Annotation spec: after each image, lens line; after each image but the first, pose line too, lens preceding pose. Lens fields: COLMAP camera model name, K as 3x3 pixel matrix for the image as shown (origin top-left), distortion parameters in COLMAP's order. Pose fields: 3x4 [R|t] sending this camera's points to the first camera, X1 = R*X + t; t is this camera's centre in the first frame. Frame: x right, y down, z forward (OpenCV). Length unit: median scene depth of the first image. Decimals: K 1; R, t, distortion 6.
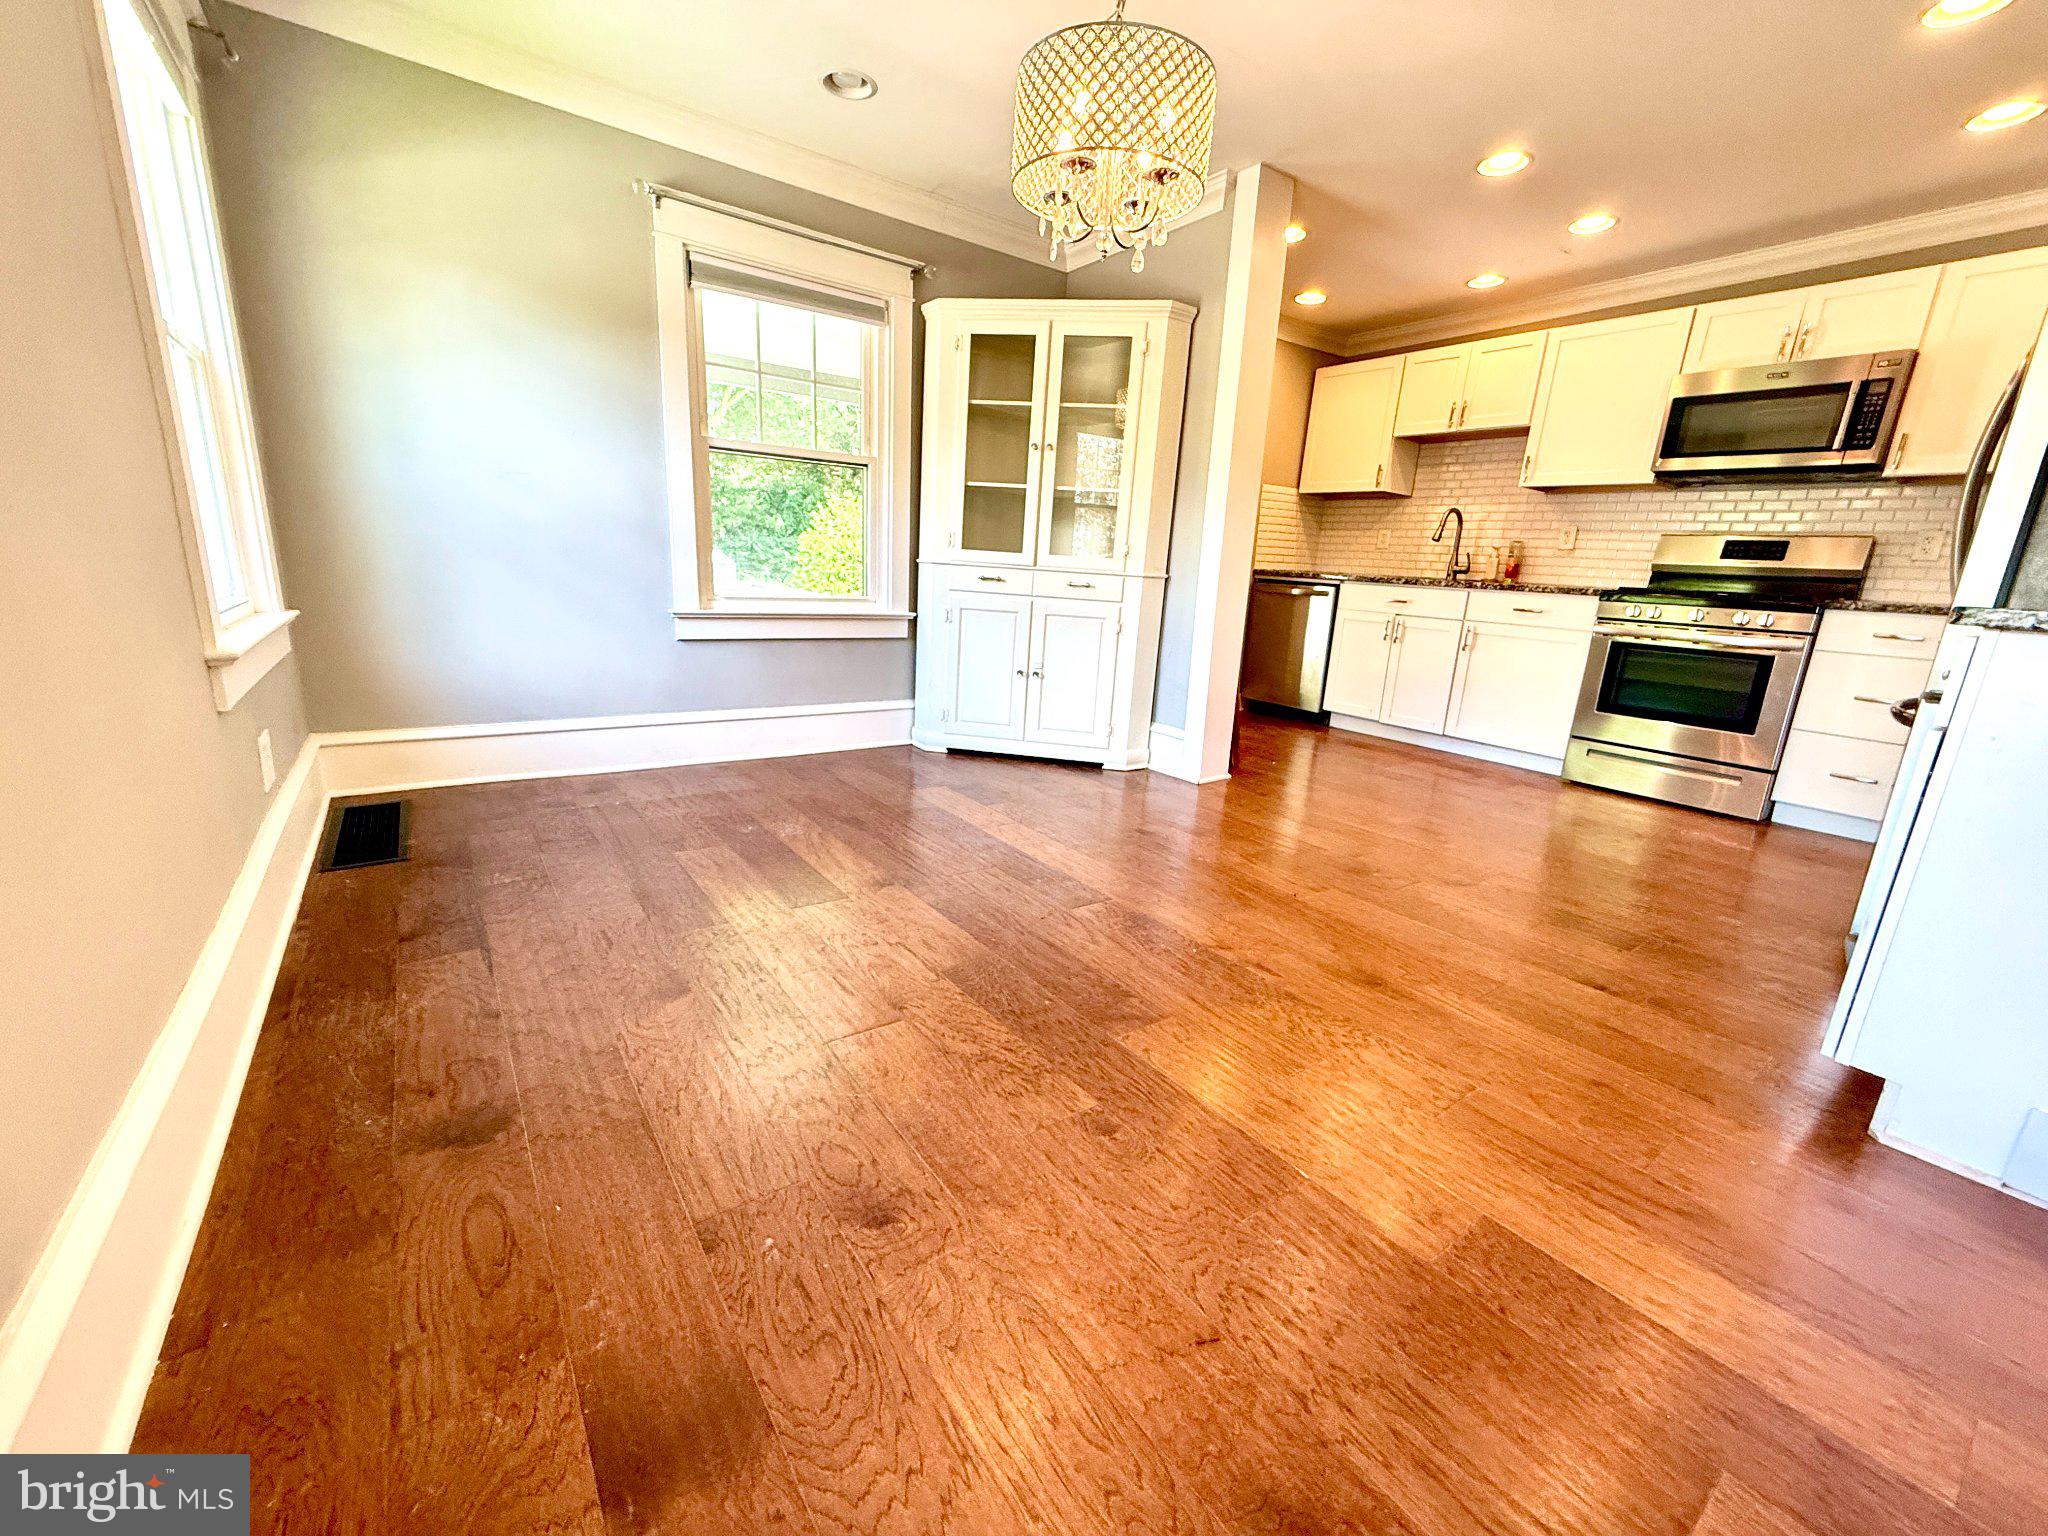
lens RADIAL K [[818.6, 0, 1016.2], [0, 818.6, 766.9], [0, 0, 1]] dist [0.001592, -0.000841]
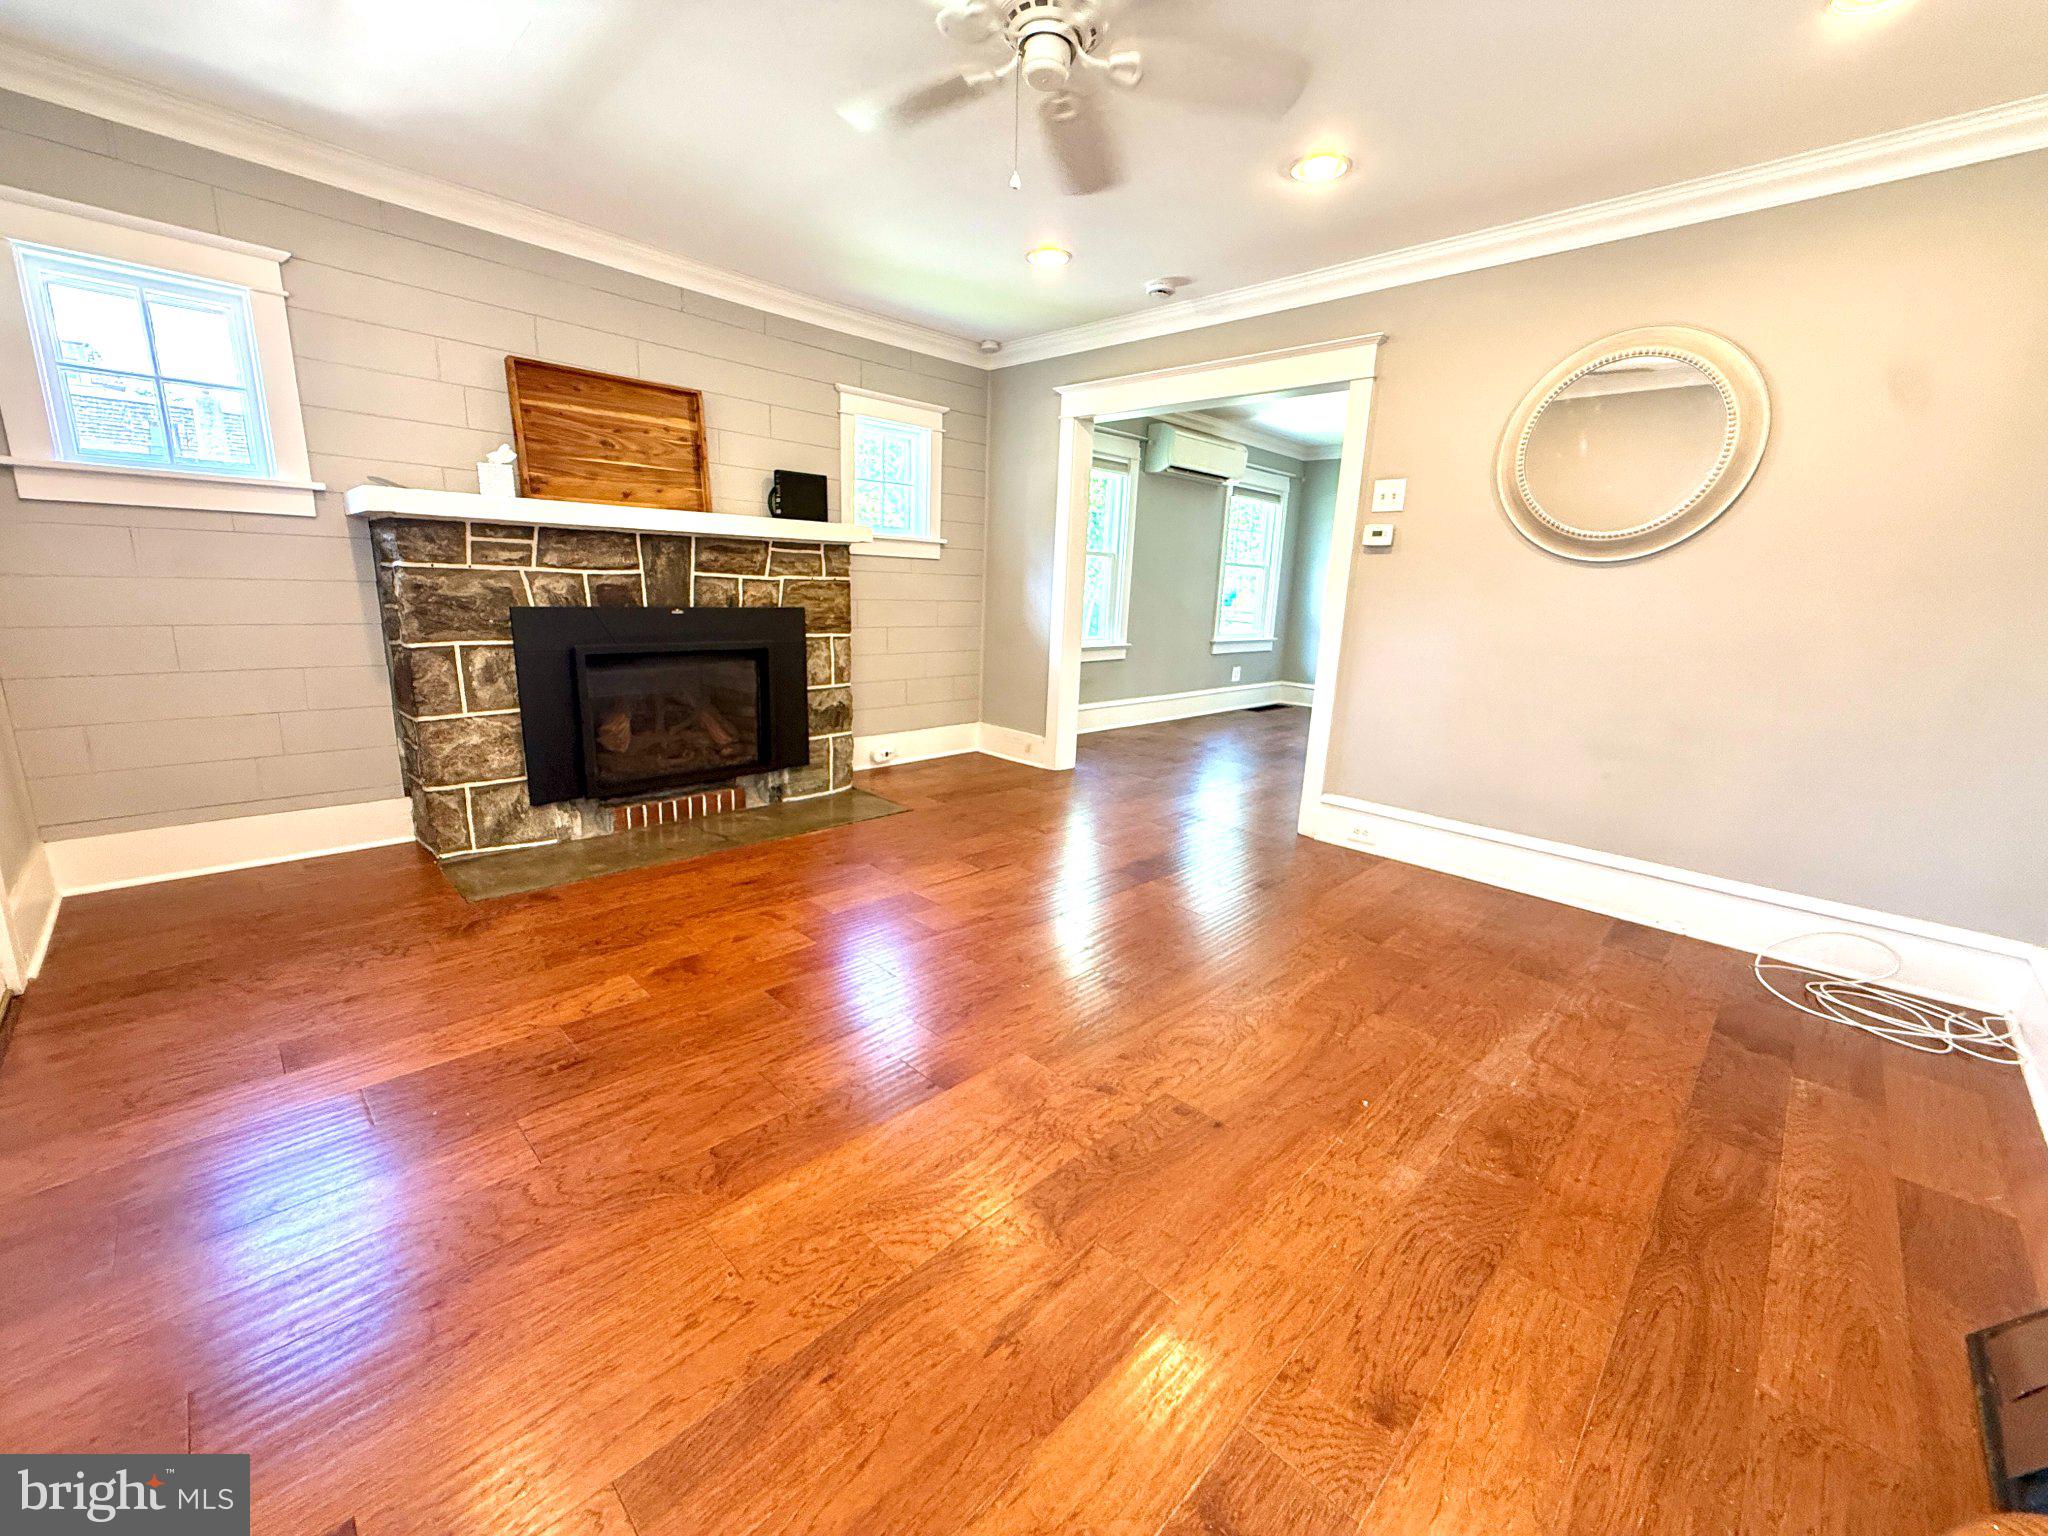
lens RADIAL K [[818.6, 0, 1014.6], [0, 818.6, 763.3], [0, 0, 1]] dist [0.001592, -0.000841]
pose [[0.159051, 0.172992, -0.971996, 1.538163], [-0.270371, 0.954523, 0.125641, 0.107113], [0.949527, 0.242817, 0.198590, -0.349455]]
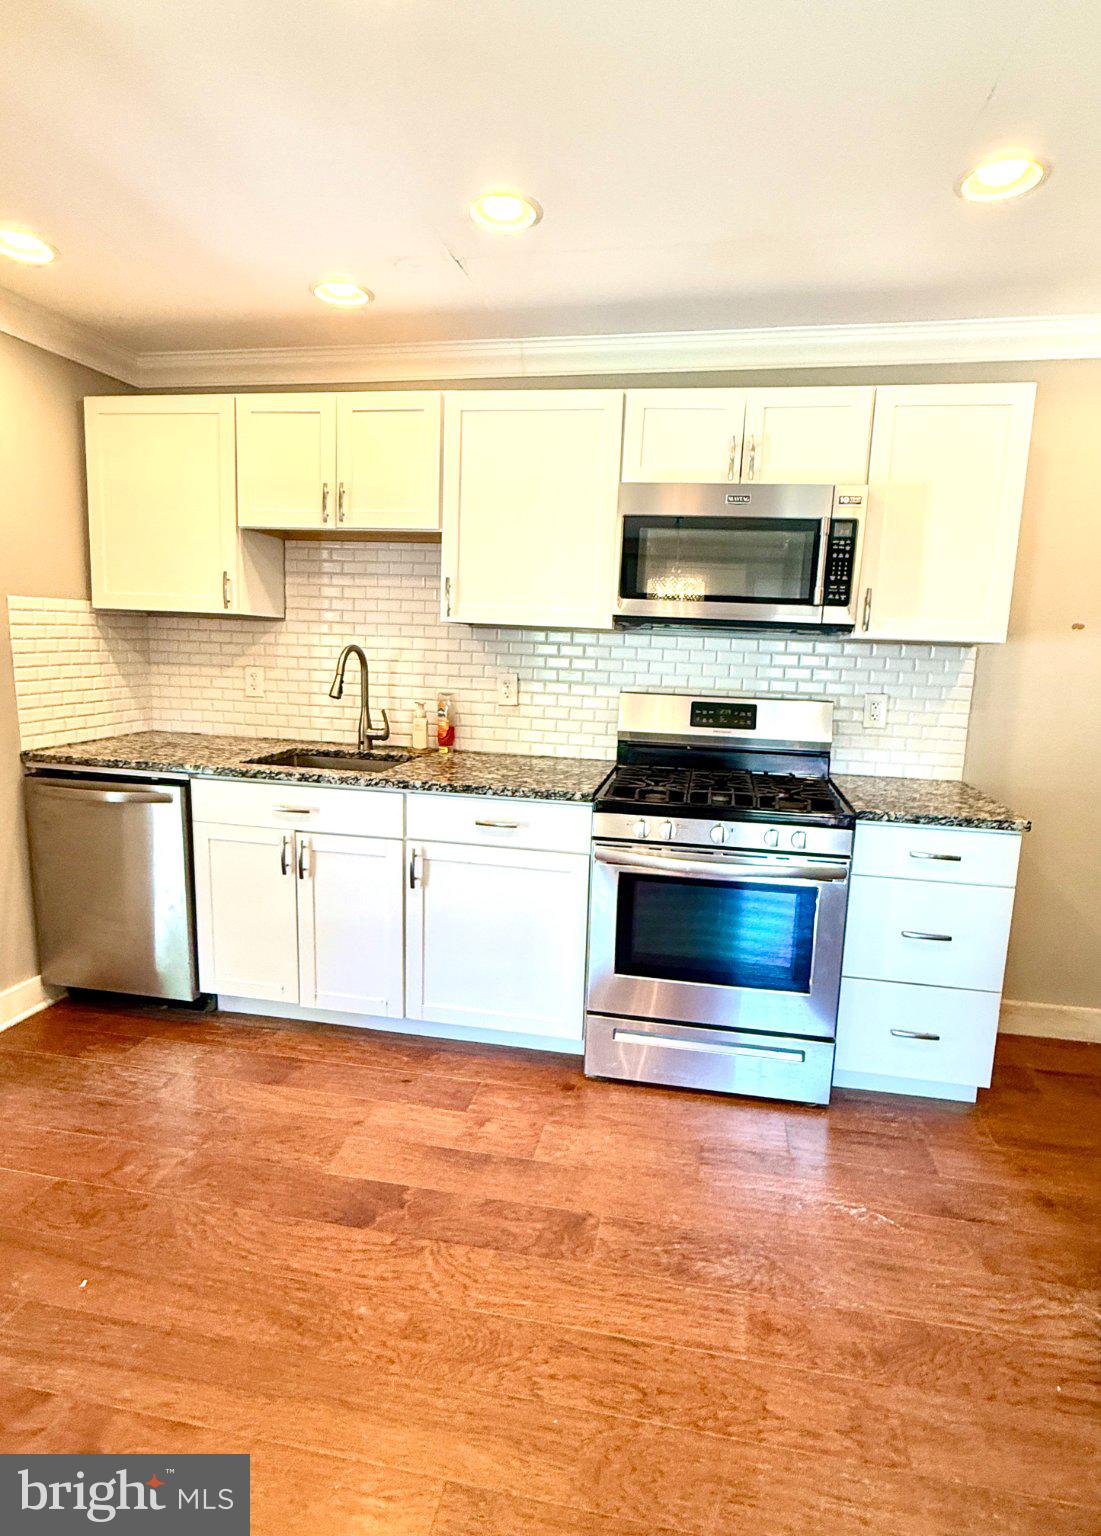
lens RADIAL K [[791.1, 0, 575.0], [0, 791.1, 764.5], [0, 0, 1]] dist [-0.005044, 0.001802]
pose [[0.715332, -0.133117, 0.685989, 0.300572], [0.174200, 0.984665, 0.009424, -0.269633], [-0.676724, 0.112758, 0.727551, 0.597172]]
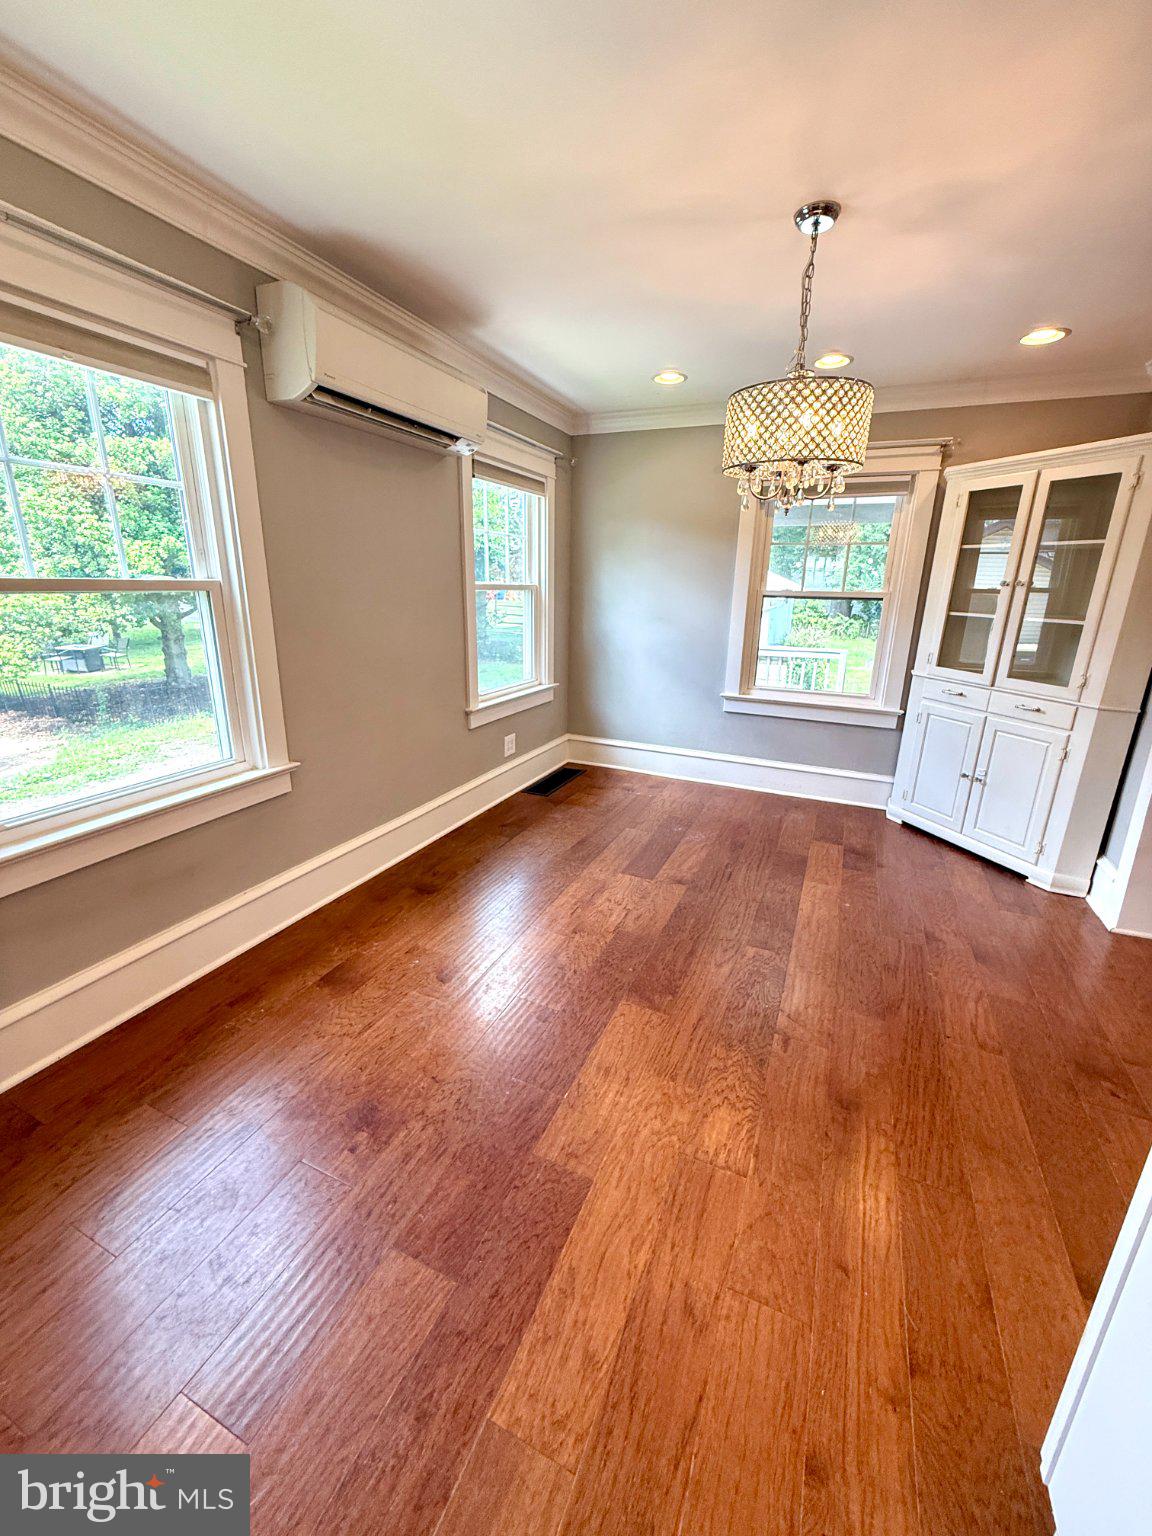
lens RADIAL K [[614.0, 0, 576.6], [0, 614.0, 763.1], [0, 0, 1]] dist [0.001592, -0.000841]
pose [[0.504923, 0.205214, -0.838415, 0.493738], [-0.205435, 0.971987, 0.114187, -0.130196], [0.838361, 0.114584, 0.532937, 0.088386]]
